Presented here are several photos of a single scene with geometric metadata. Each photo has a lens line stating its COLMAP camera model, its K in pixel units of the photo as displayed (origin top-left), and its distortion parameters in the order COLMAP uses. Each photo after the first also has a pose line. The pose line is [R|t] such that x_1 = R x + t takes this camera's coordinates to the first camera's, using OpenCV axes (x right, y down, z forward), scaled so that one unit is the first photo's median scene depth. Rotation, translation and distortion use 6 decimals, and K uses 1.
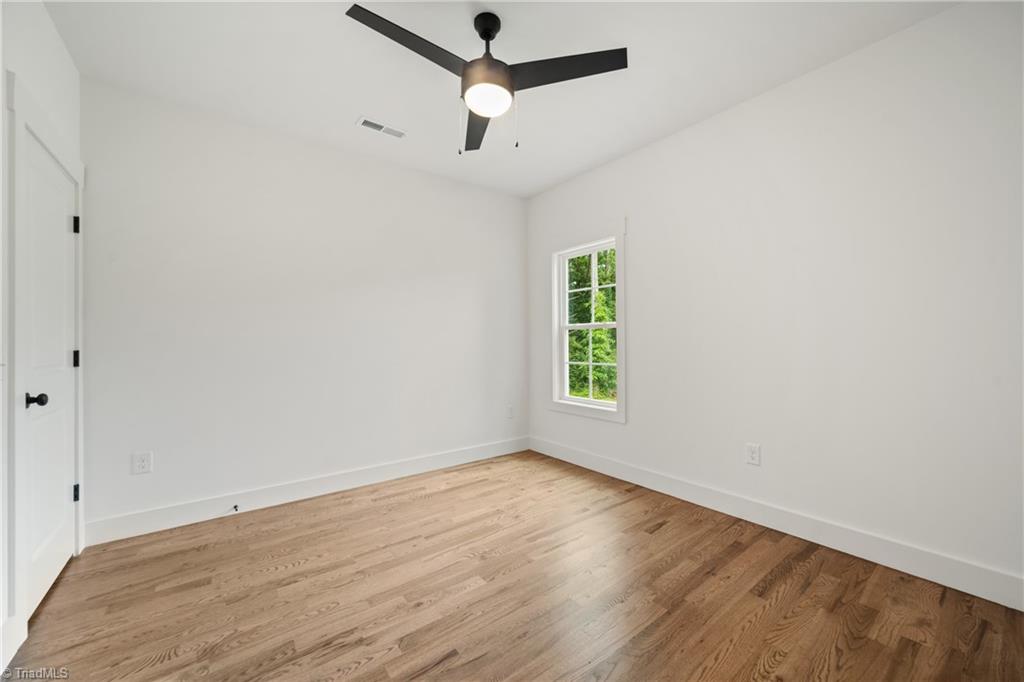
lens RADIAL K [[393.2, 0, 521.9], [0, 393.2, 342.5], [0, 0, 1]] dist [-0.016428, 0.004221]
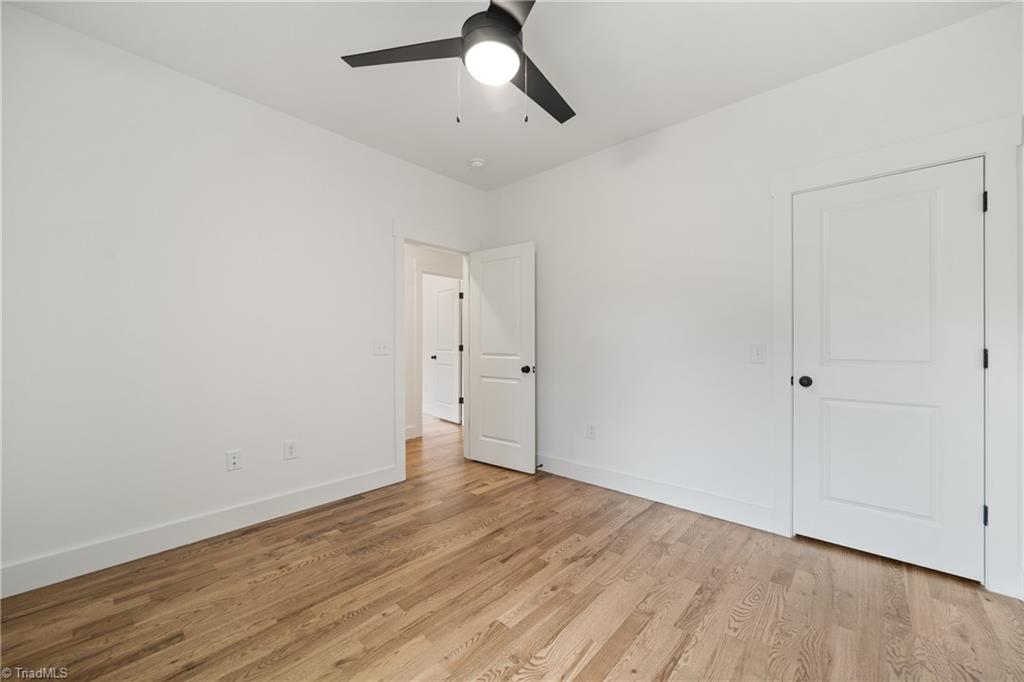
lens RADIAL K [[393.2, 0, 521.9], [0, 393.2, 342.5], [0, 0, 1]] dist [-0.016428, 0.004221]
pose [[-0.983103, 0.005285, -0.182979, 0.012544], [0.004881, 0.999985, 0.002659, -0.002568], [0.182990, 0.001721, -0.983113, 2.017563]]
